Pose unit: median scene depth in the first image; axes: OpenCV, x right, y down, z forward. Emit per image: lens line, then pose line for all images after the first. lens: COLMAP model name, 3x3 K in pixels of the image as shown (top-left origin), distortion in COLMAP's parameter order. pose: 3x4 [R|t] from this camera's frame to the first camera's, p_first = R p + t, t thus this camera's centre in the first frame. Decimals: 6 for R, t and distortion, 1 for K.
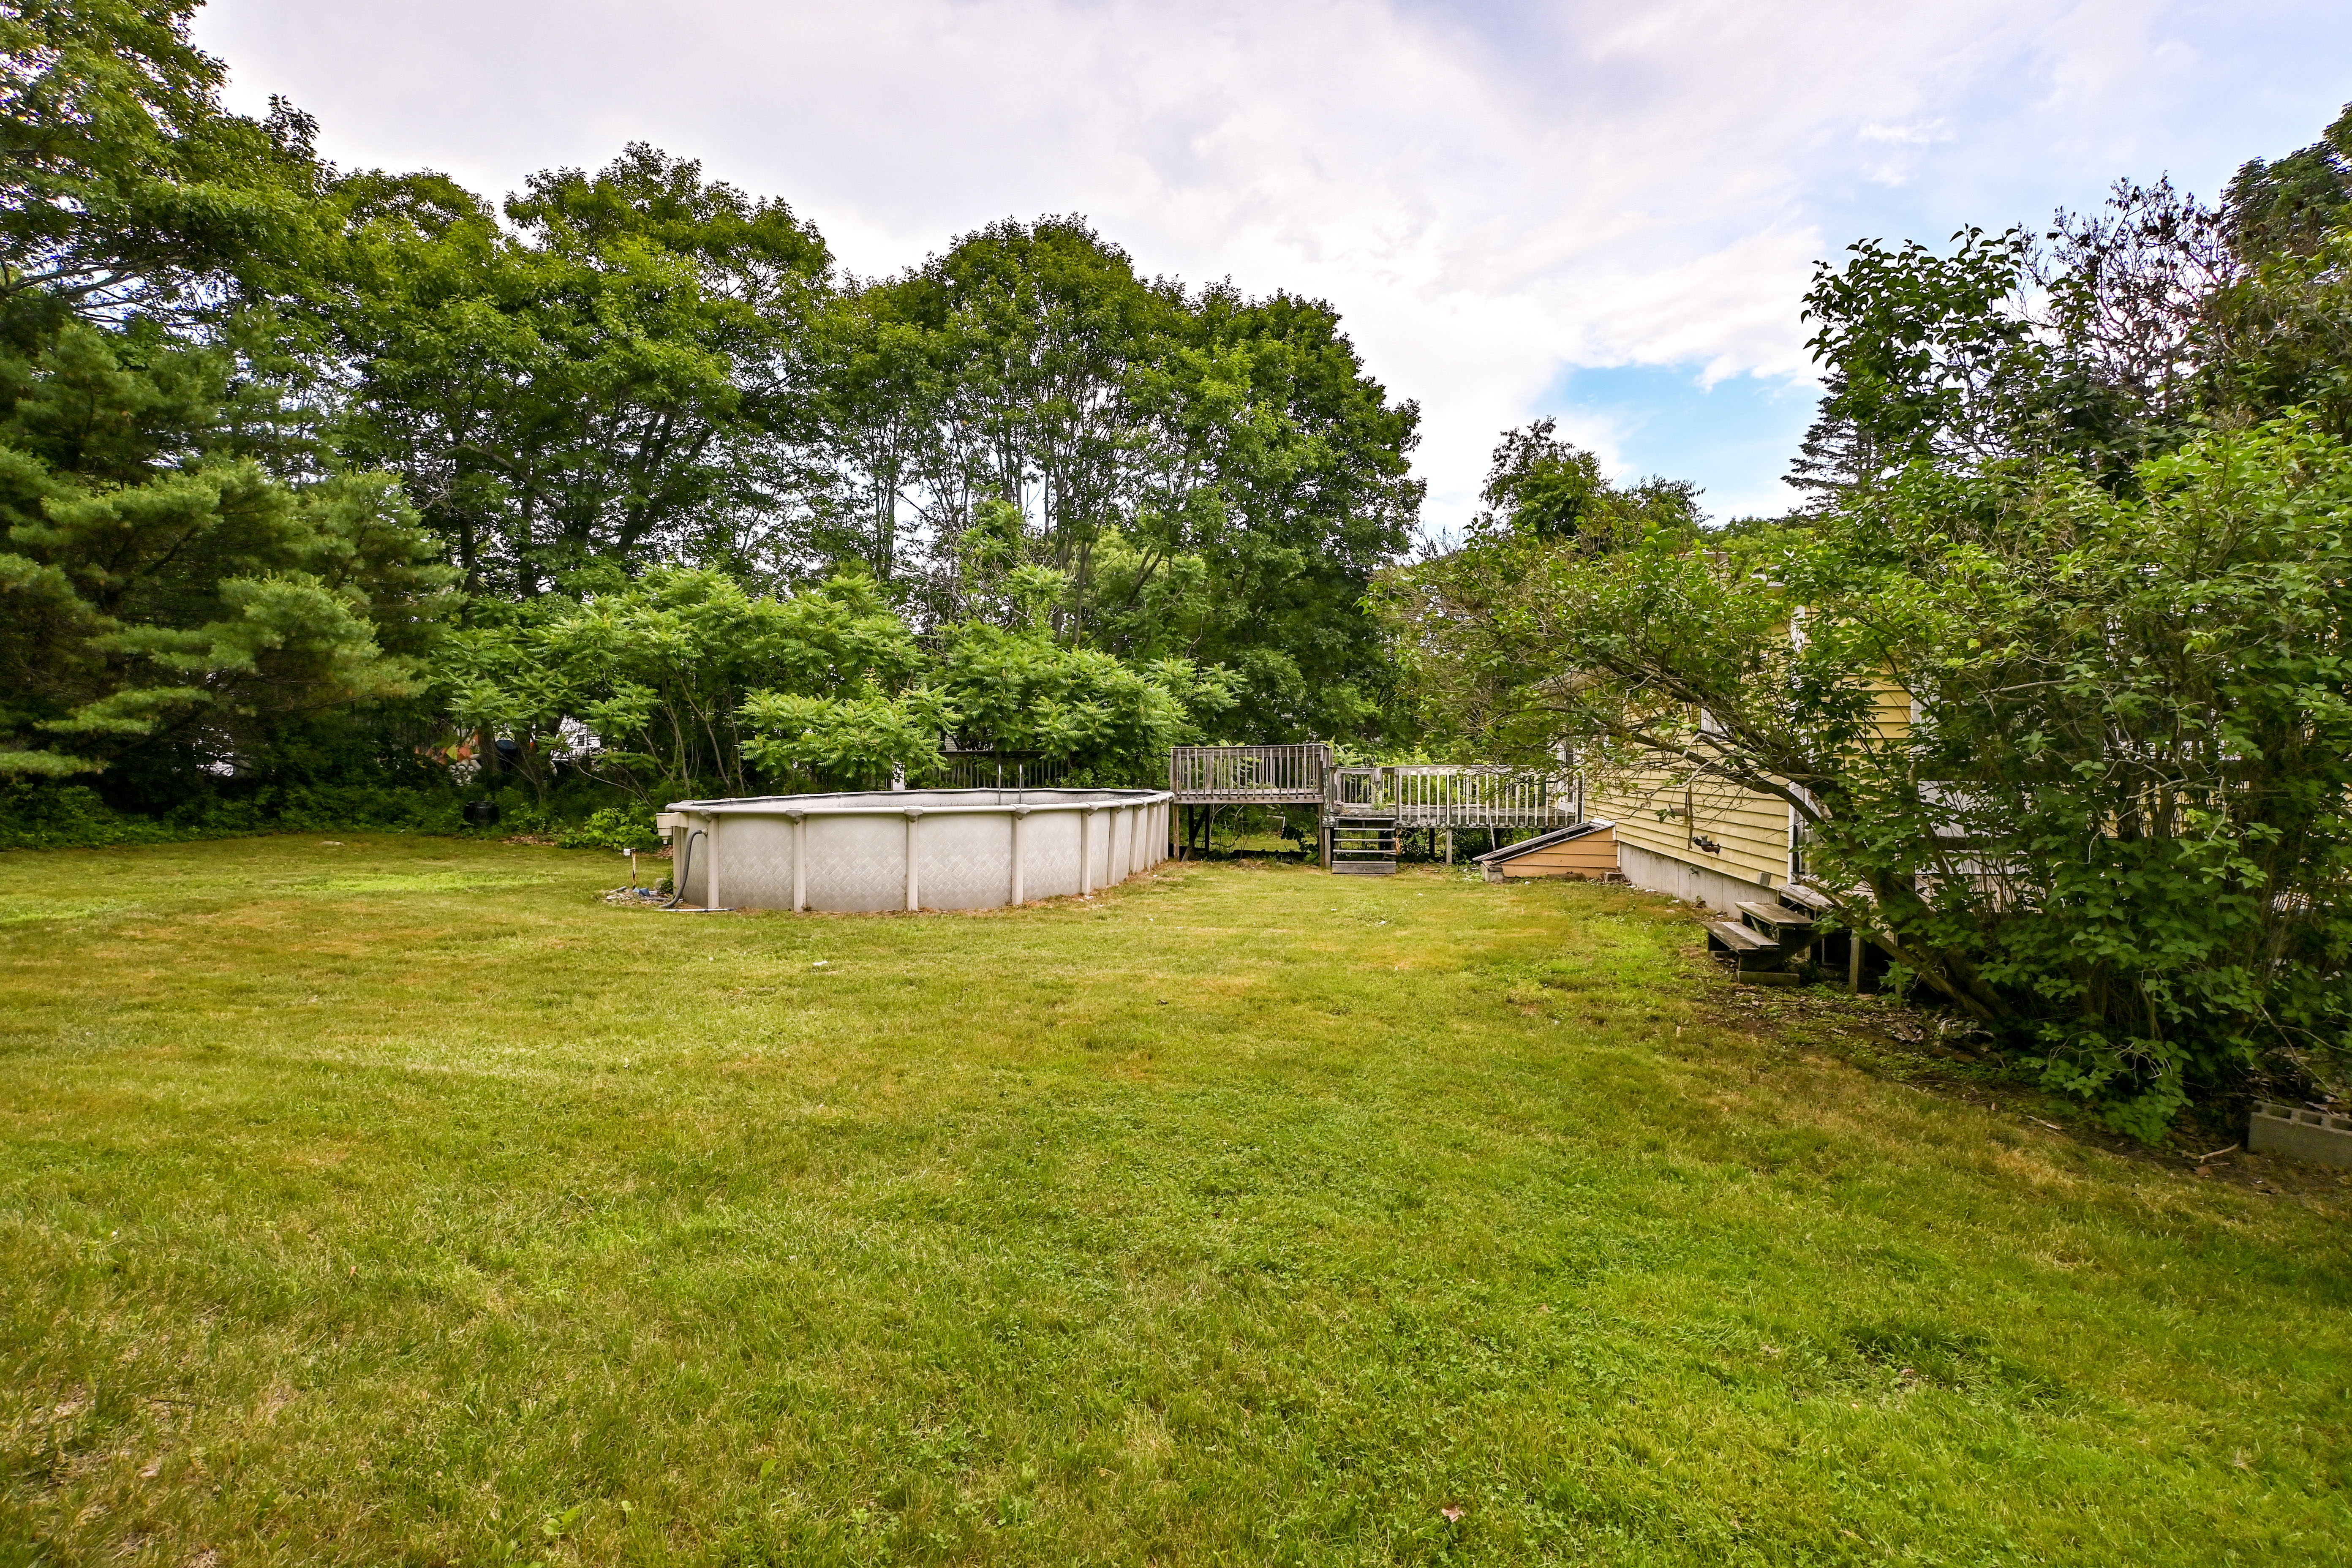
lens RADIAL K [[1166.0, 0, 1165.8], [0, 1166.0, 784.5], [0, 0, 1]] dist [-0.007526, 0.004382]
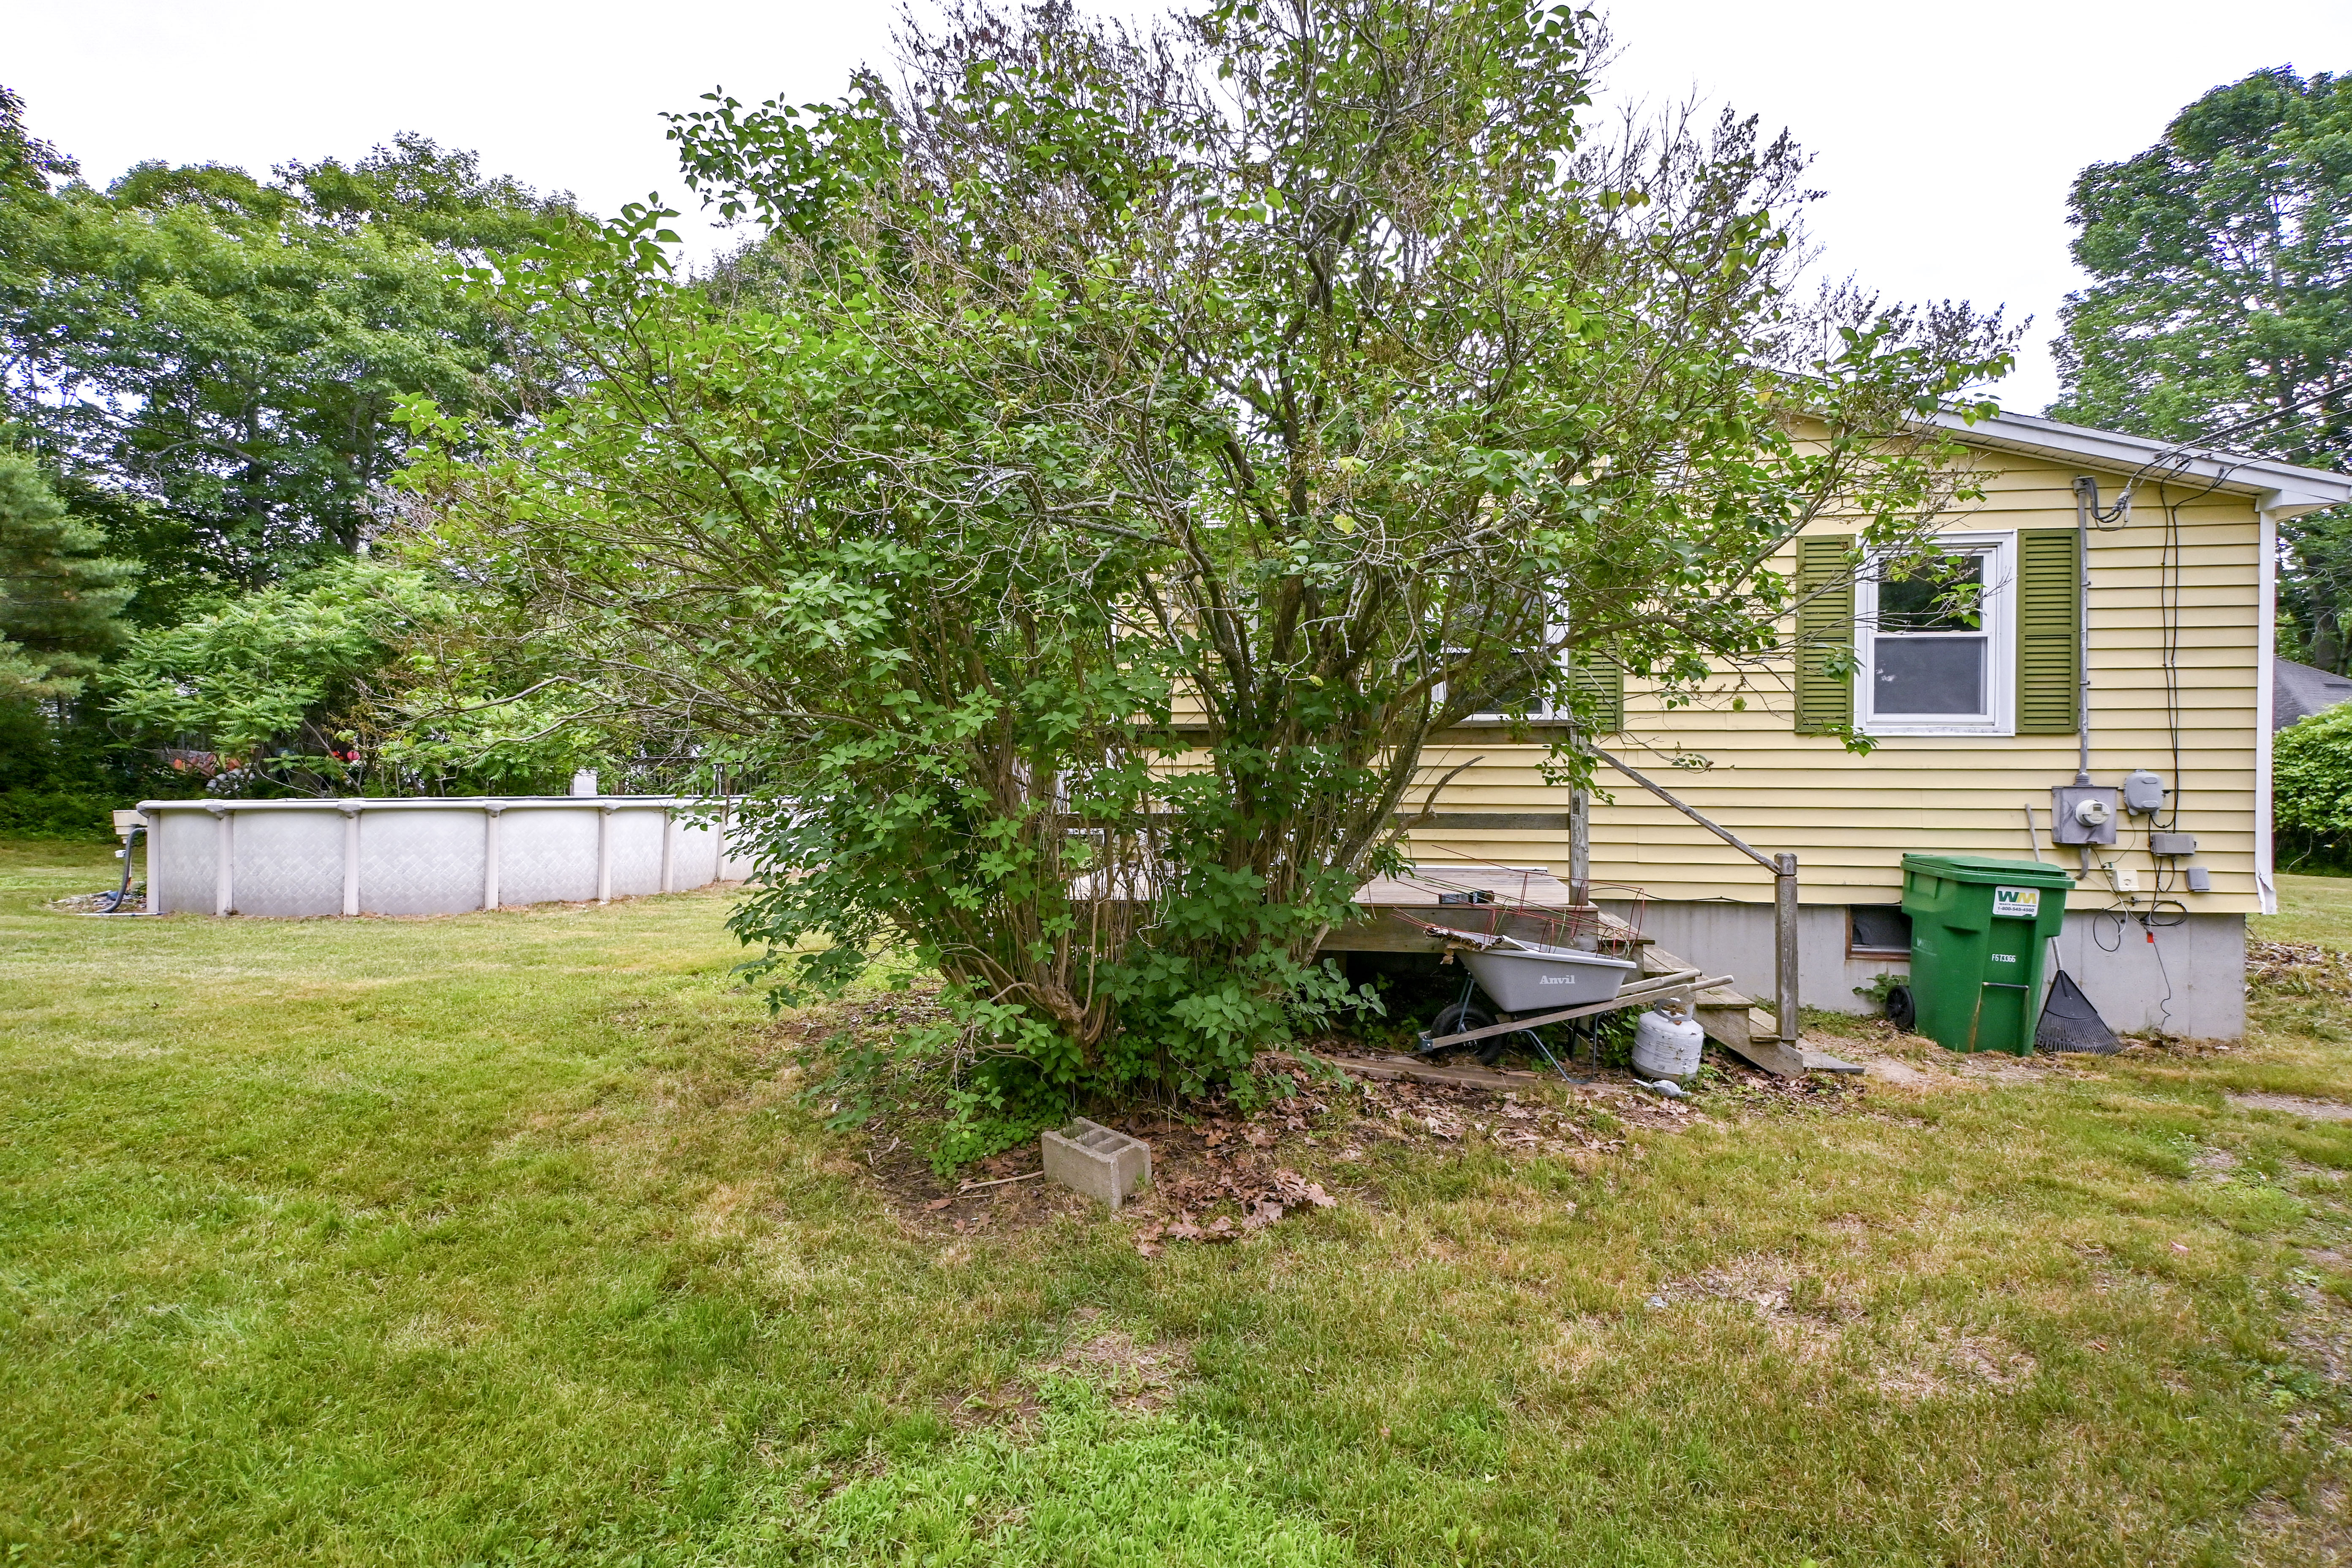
lens RADIAL K [[1166.0, 0, 1172.8], [0, 1166.0, 787.0], [0, 0, 1]] dist [-0.007526, 0.004382]
pose [[0.999964, -0.000151, 0.008508, 0.215017], [0.000294, 0.999859, -0.016777, 0.012495], [-0.008504, 0.016779, 0.999823, 0.043312]]
